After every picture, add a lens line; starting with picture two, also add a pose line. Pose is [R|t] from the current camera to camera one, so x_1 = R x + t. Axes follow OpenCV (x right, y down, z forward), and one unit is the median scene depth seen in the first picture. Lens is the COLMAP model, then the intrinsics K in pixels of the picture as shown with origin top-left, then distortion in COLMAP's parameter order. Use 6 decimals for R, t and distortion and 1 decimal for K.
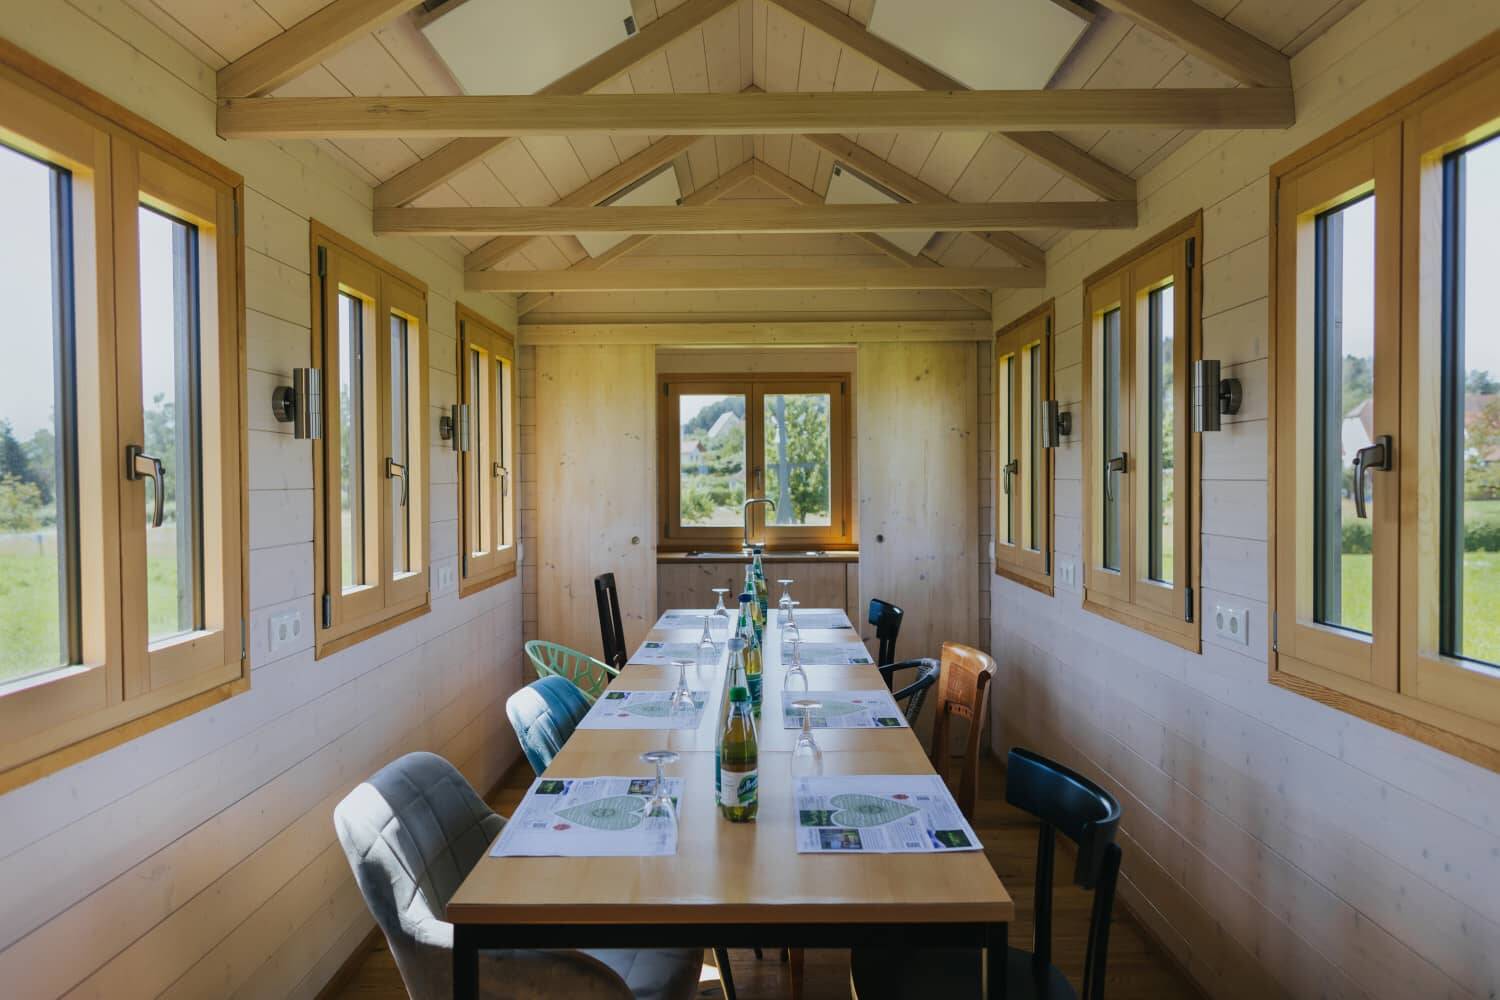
lens RADIAL K [[1040.7, 0, 747.0], [0, 1040.7, 491.7], [0, 0, 1]] dist [0.003567, 0.003771]
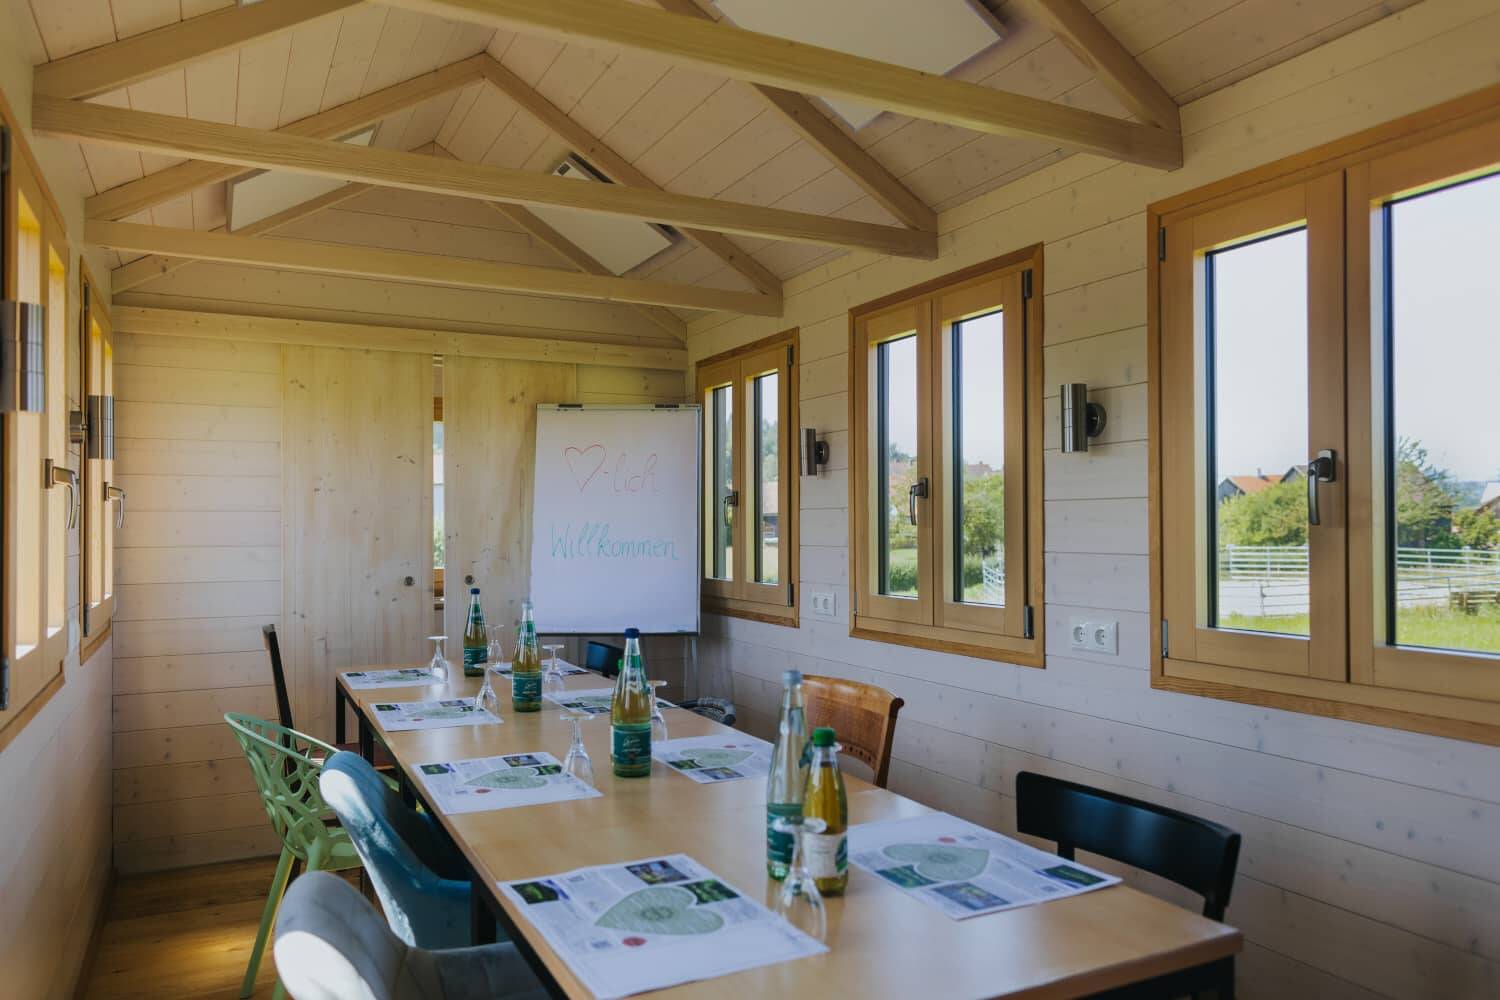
lens RADIAL K [[1040.7, 0, 749.9], [0, 1040.7, 513.9], [0, 0, 1]] dist [0.003567, 0.003771]
pose [[0.886197, 0.010410, 0.463191, -0.306555], [0.002941, 0.999601, -0.028094, 0.030236], [-0.463299, 0.026259, 0.885813, 0.213781]]
